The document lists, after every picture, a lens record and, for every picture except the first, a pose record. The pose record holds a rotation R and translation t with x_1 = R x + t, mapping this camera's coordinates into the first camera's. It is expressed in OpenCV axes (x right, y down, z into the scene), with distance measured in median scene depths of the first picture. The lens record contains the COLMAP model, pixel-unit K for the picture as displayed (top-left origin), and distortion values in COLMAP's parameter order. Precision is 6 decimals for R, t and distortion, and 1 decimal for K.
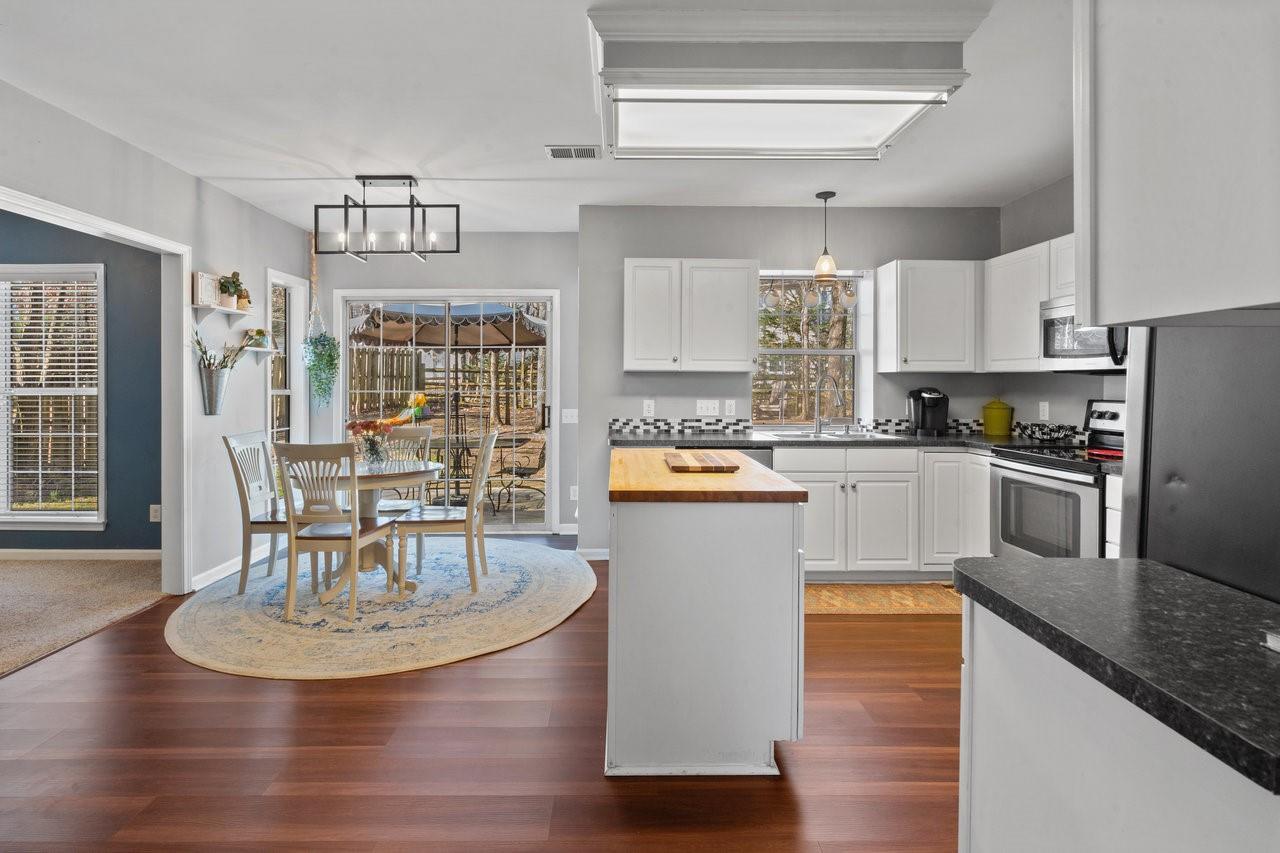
lens RADIAL K [[601.5, 0, 622.2], [0, 601.5, 378.7], [0, 0, 1]] dist [-0.003747, 0.000686]
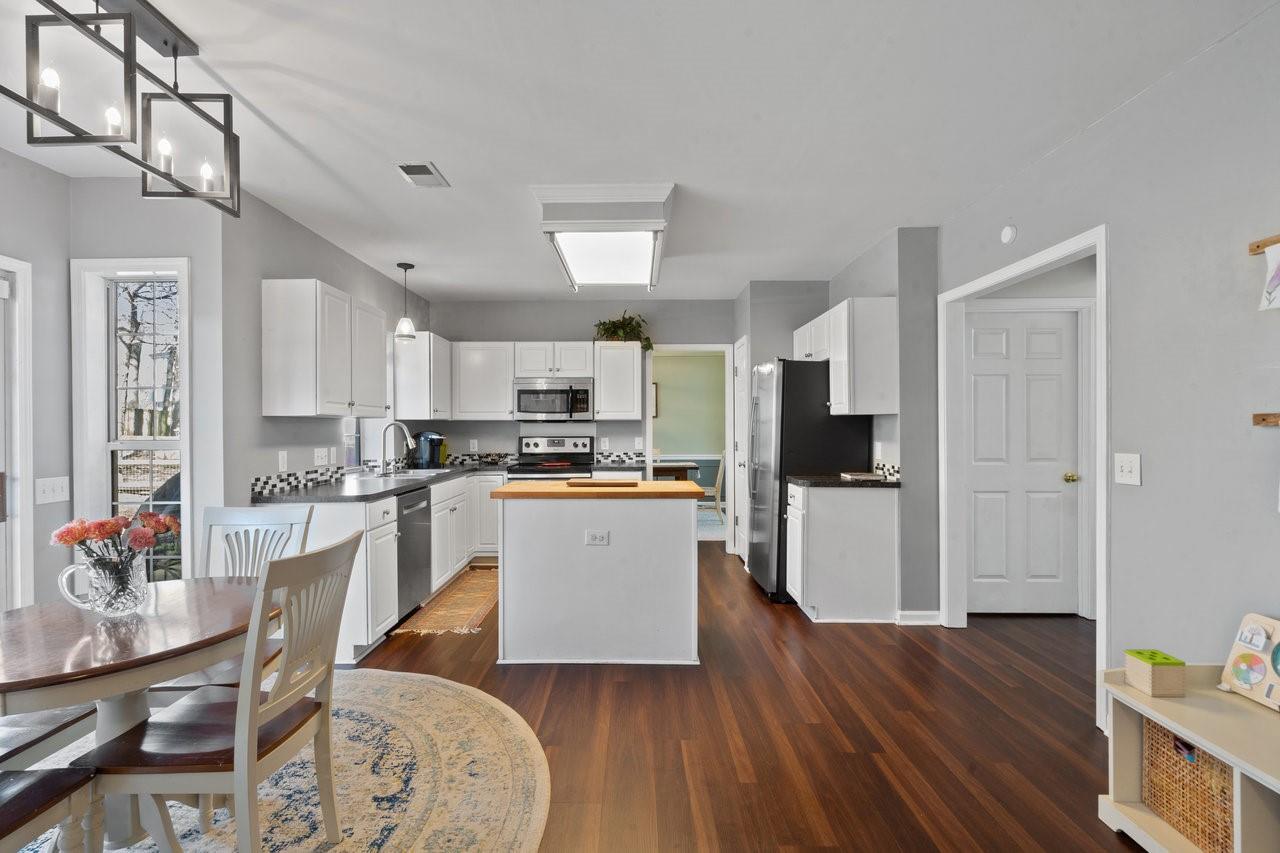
lens RADIAL K [[594.8, 0, 621.2], [0, 594.8, 424.6], [0, 0, 1]] dist [-0.000328, 0.000335]
pose [[0.036297, -0.000333, 0.999341, -0.742674], [-0.000846, 1.000000, 0.000364, -0.000969], [-0.999341, -0.000859, 0.036296, 0.514641]]
